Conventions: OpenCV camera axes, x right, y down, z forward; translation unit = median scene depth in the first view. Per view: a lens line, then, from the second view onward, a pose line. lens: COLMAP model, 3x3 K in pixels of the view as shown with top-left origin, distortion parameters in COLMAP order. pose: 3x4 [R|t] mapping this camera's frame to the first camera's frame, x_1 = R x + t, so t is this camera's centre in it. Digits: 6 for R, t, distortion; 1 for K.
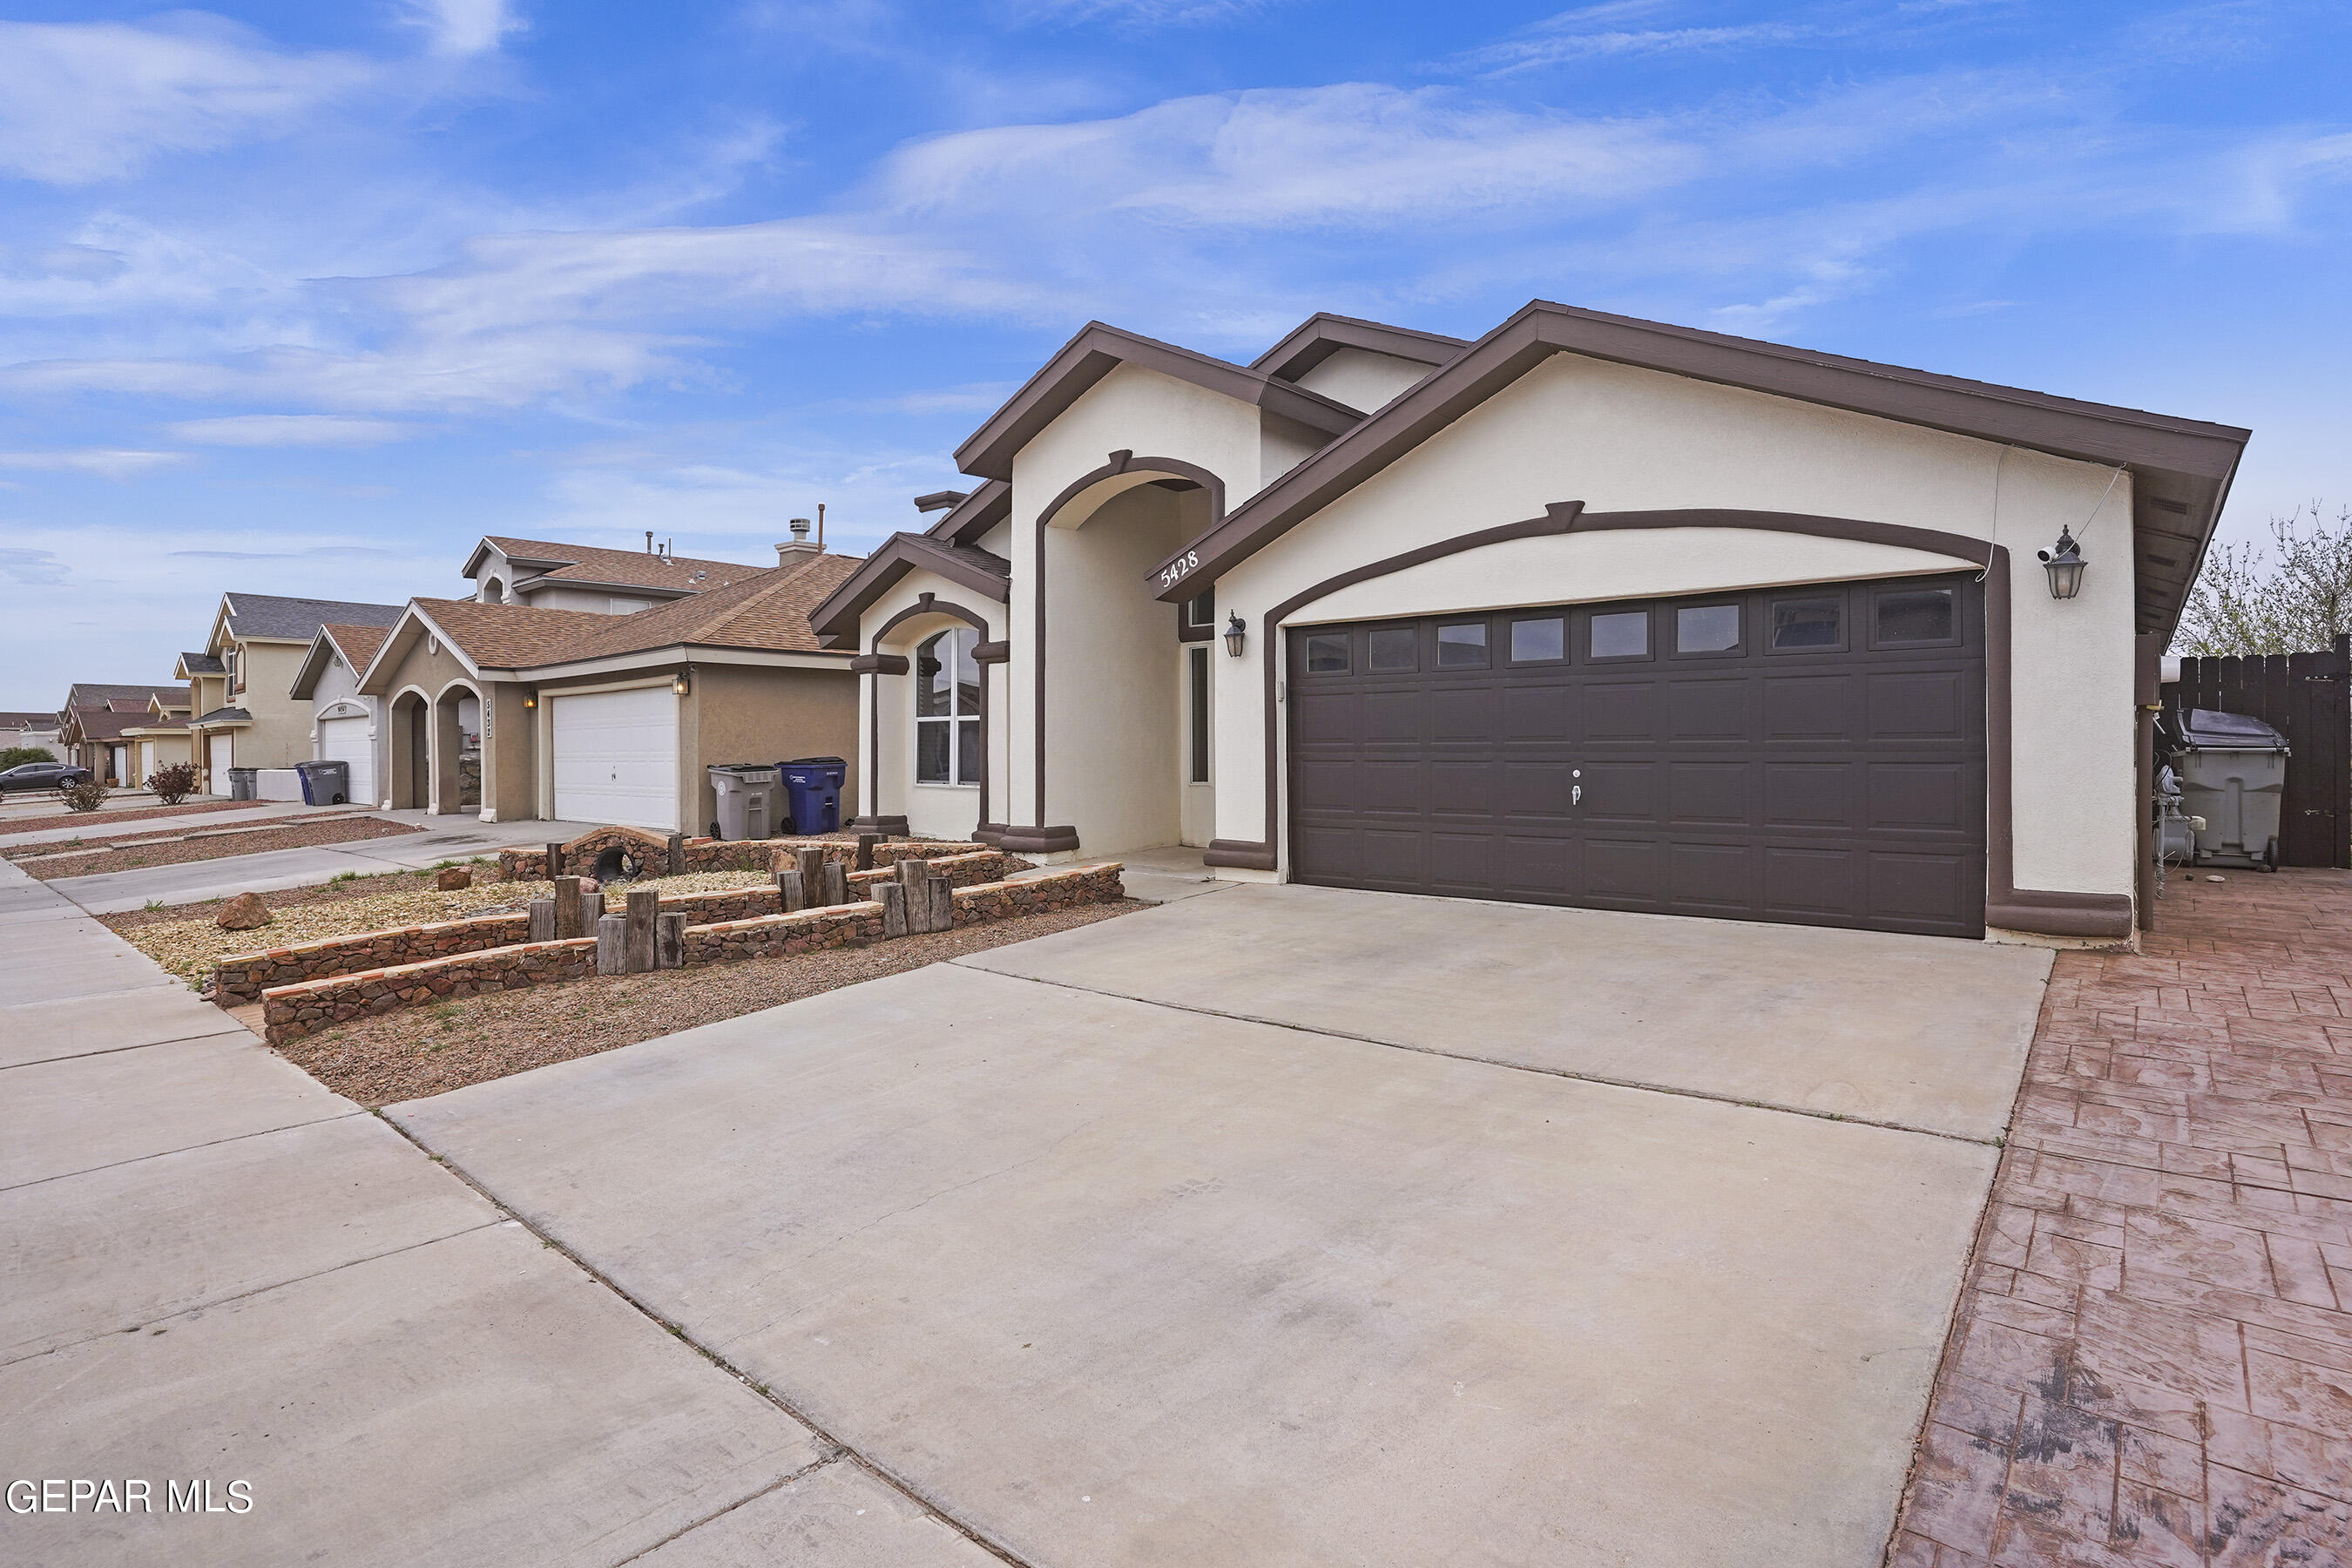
lens RADIAL K [[1175.6, 0, 1166.9], [0, 1175.6, 755.8], [0, 0, 1]] dist [-0.079829, 0.035114]
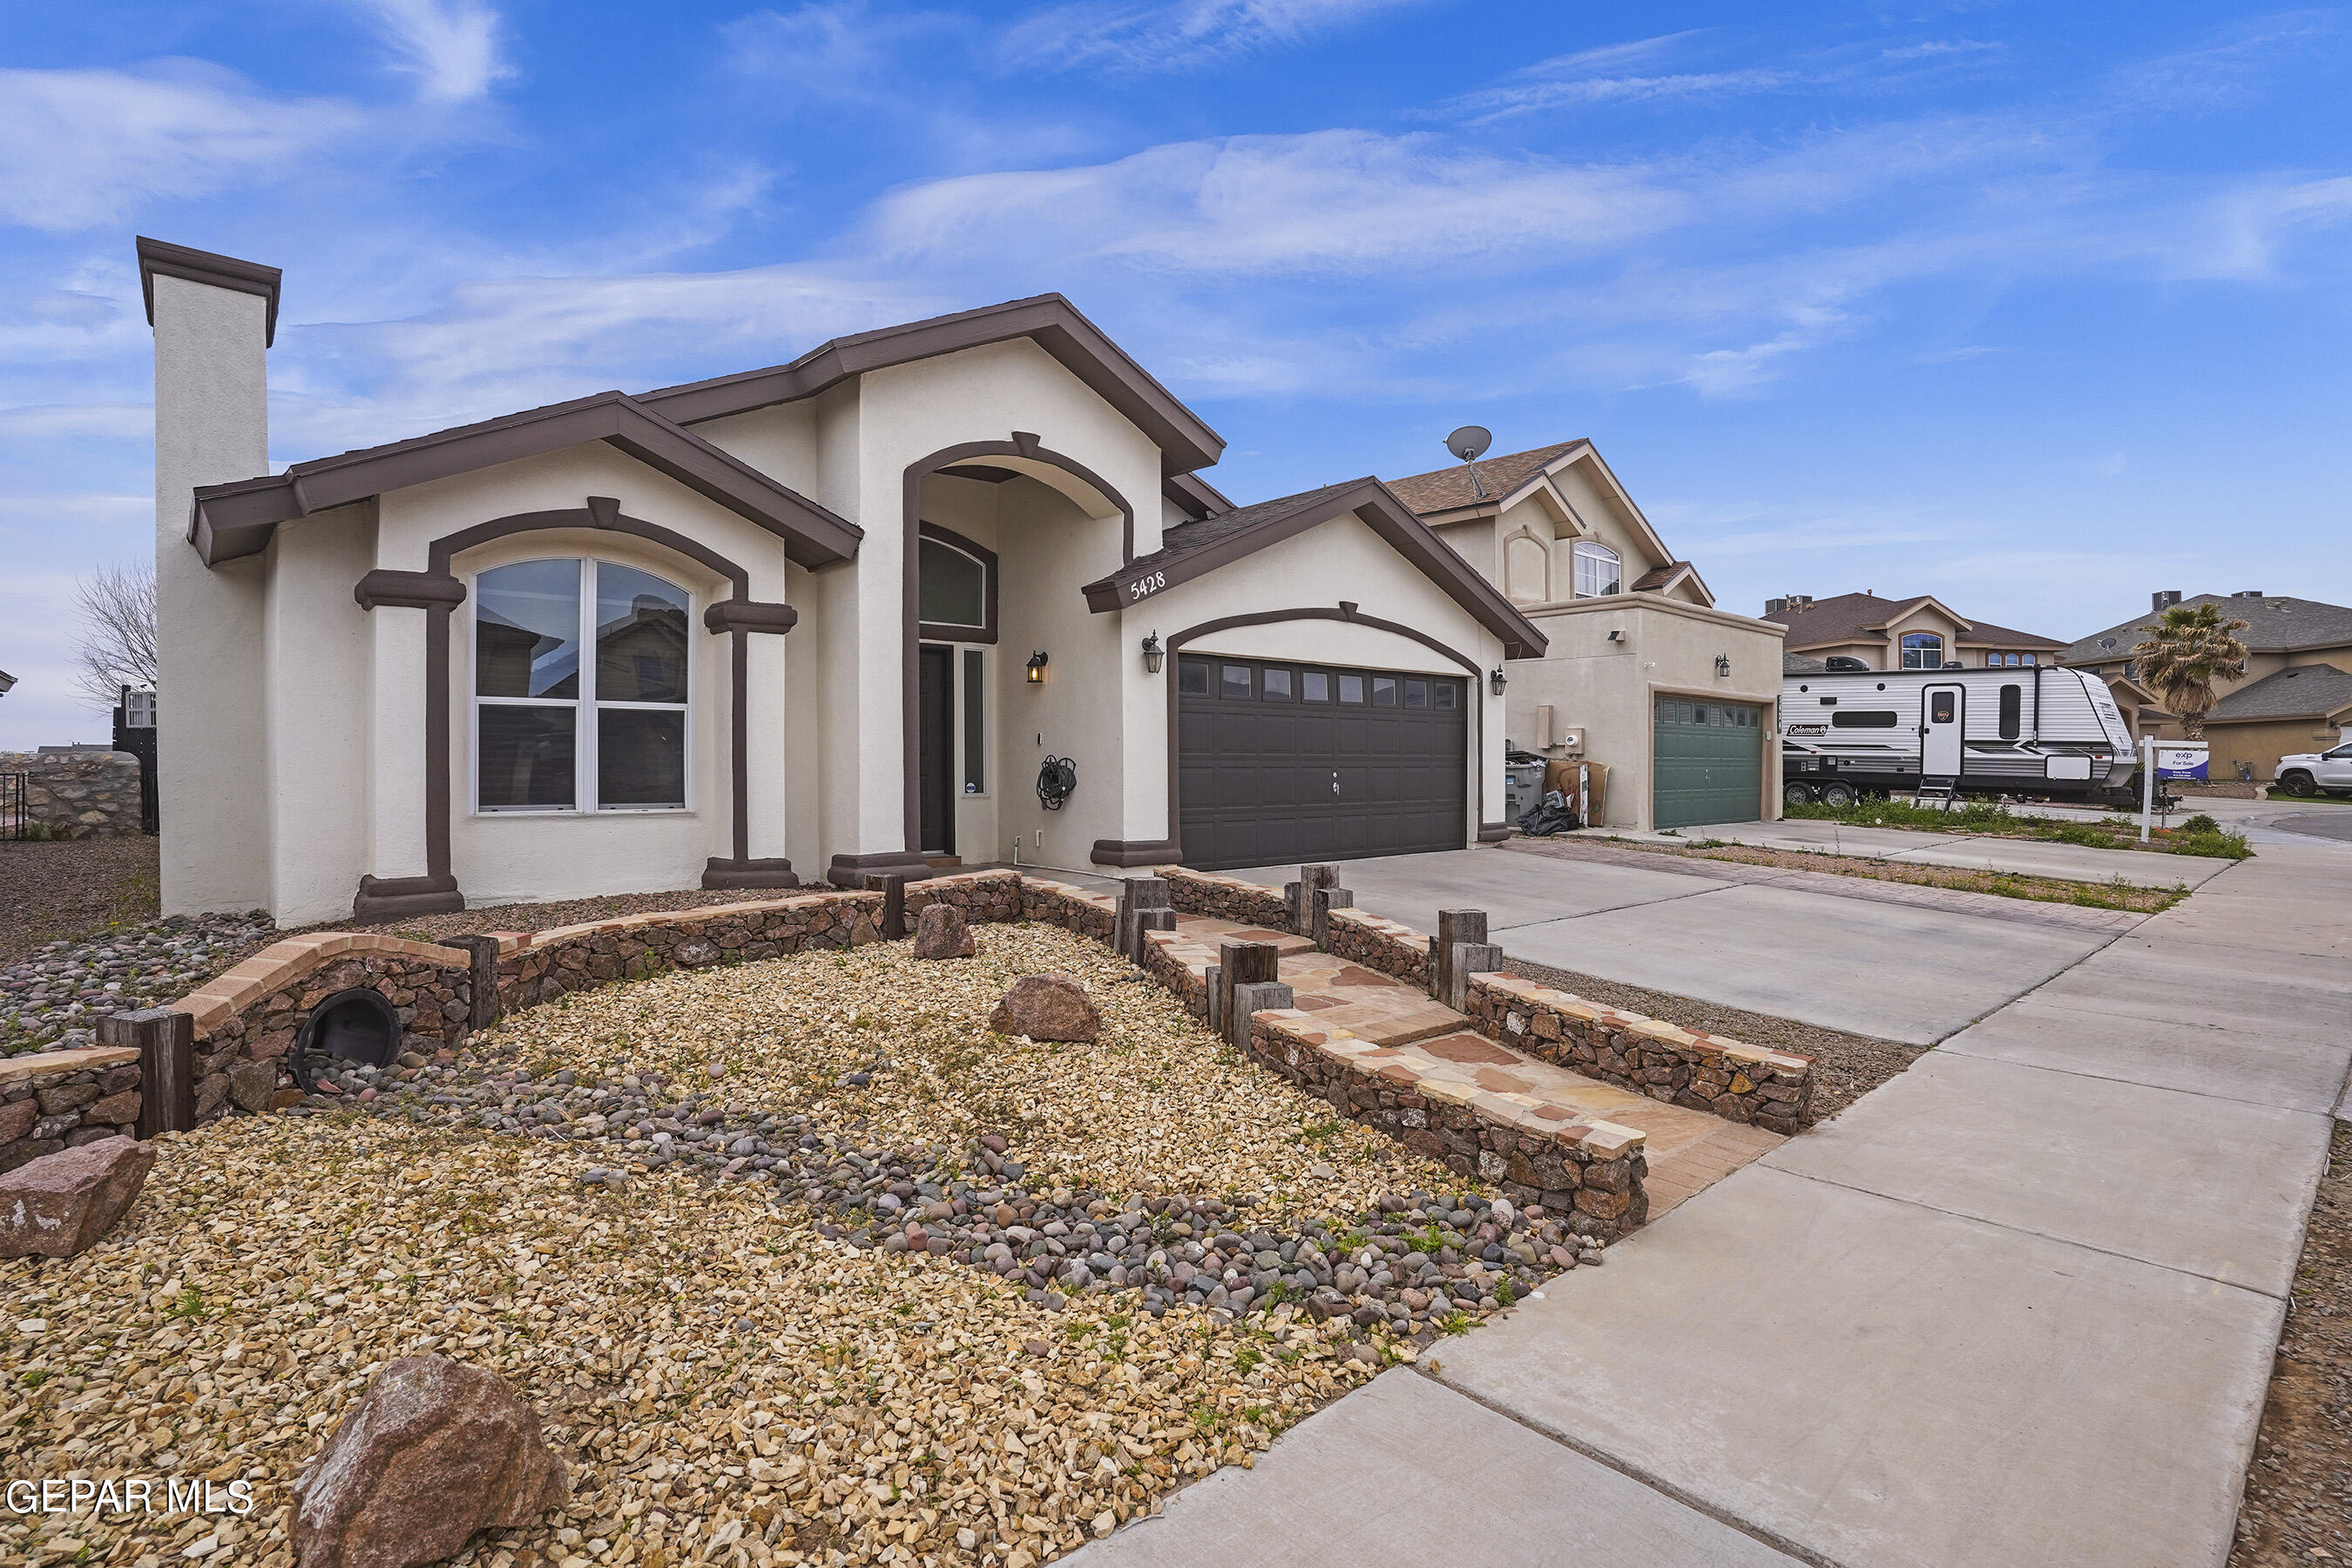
lens RADIAL K [[1142.1, 0, 1179.3], [0, 1142.1, 771.0], [0, 0, 1]] dist [-0.073796, 0.030771]
pose [[0.130960, 0.000146, 0.991388, -1.017673], [0.006985, 0.999975, -0.001070, 0.009200], [-0.991363, 0.007064, 0.130955, 0.853394]]
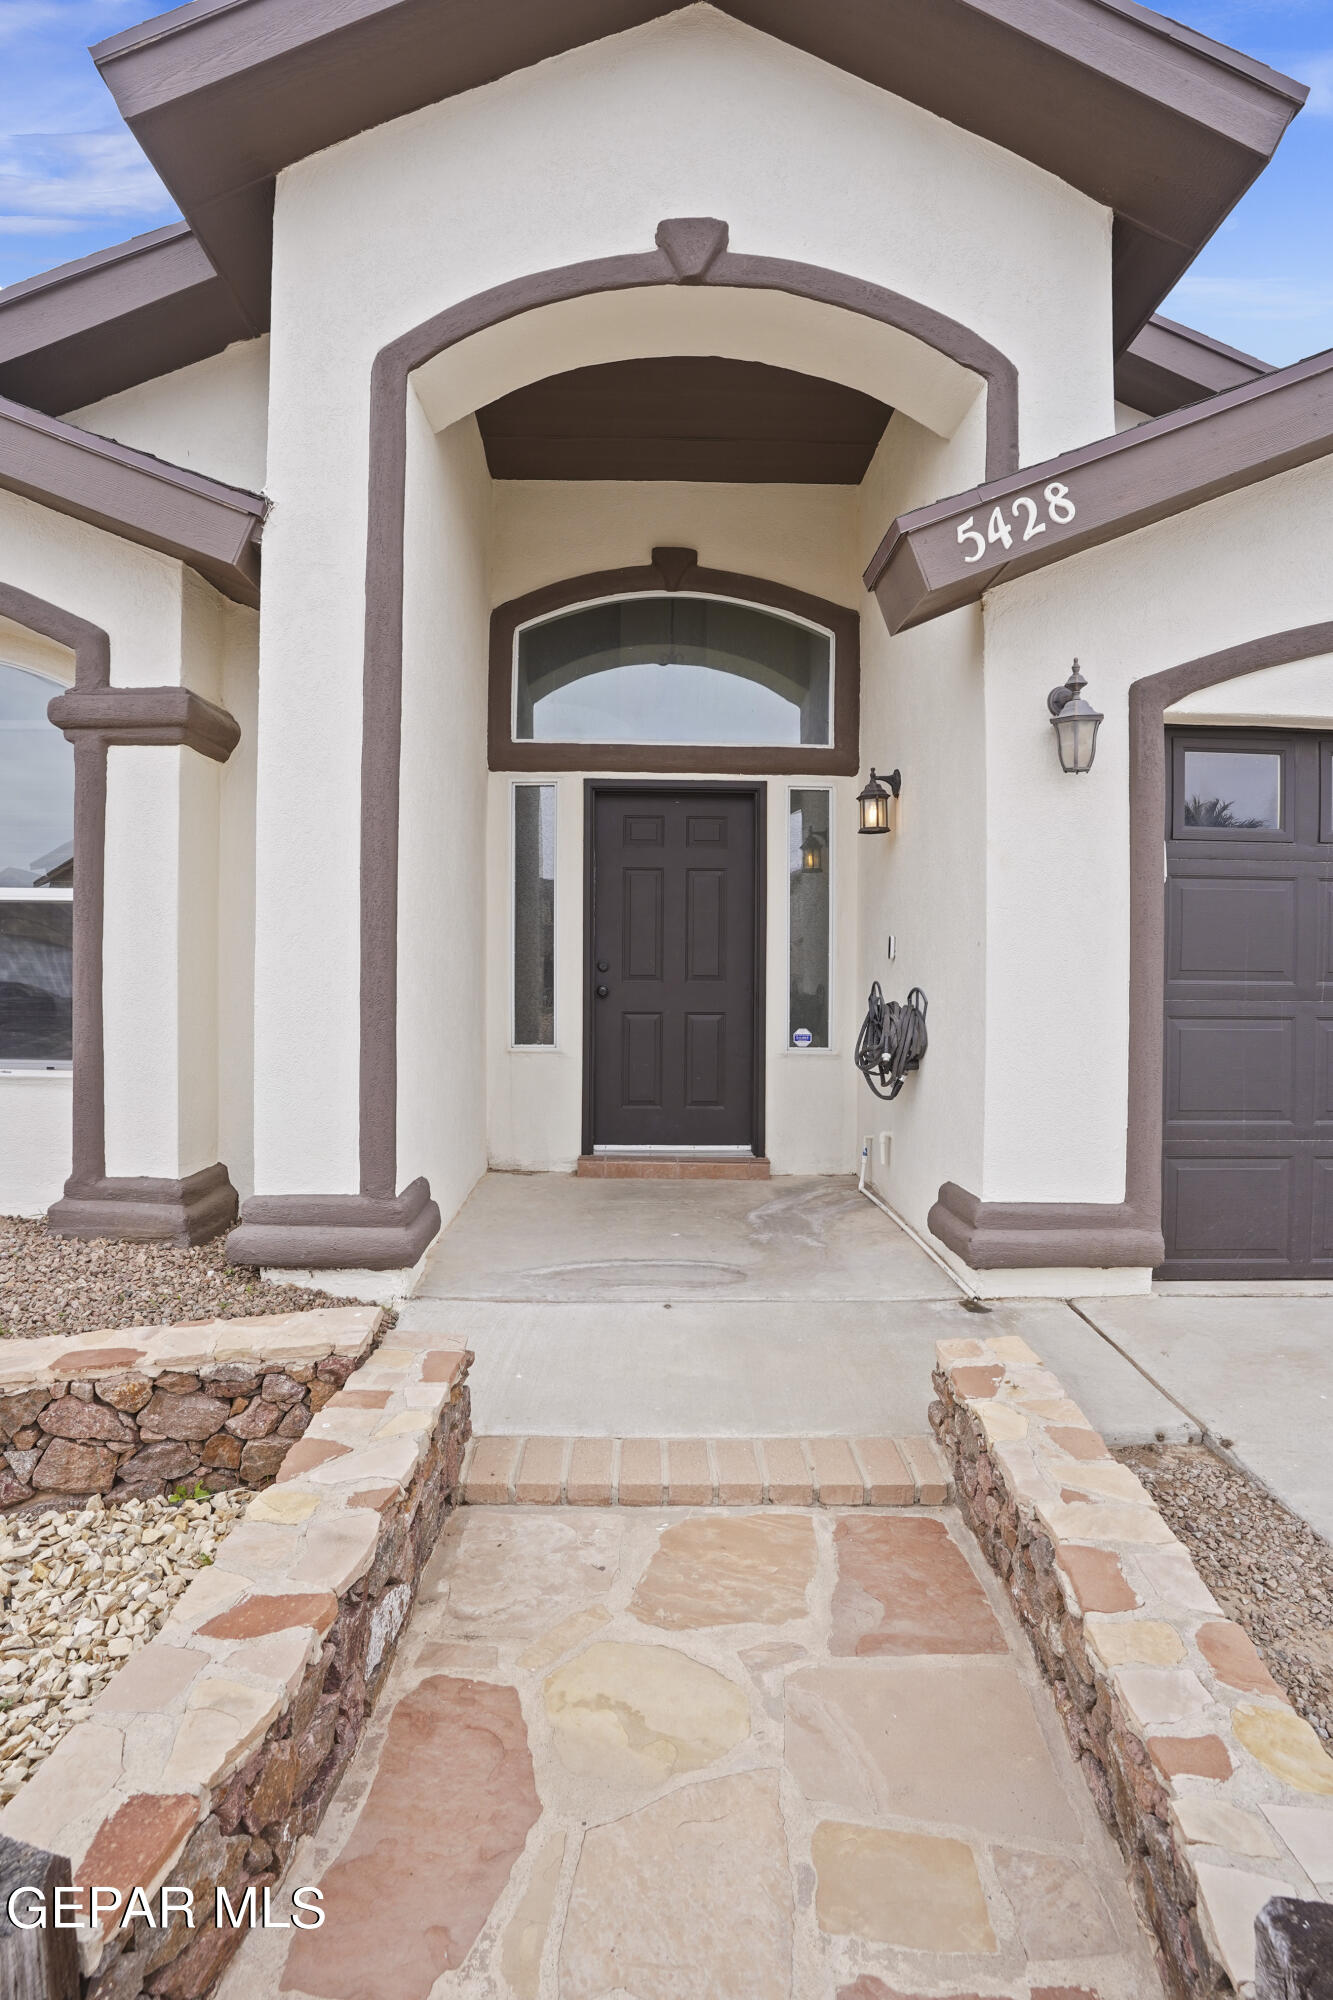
lens RADIAL K [[999.7, 0, 666.5], [0, 999.7, 1000.0], [0, 0, 1]] dist [-0.079829, 0.035114]
pose [[0.743902, -0.000944, 0.668288, -0.293159], [-0.011370, 0.999836, 0.014069, -0.005759], [-0.668192, -0.018064, 0.743769, 0.849755]]
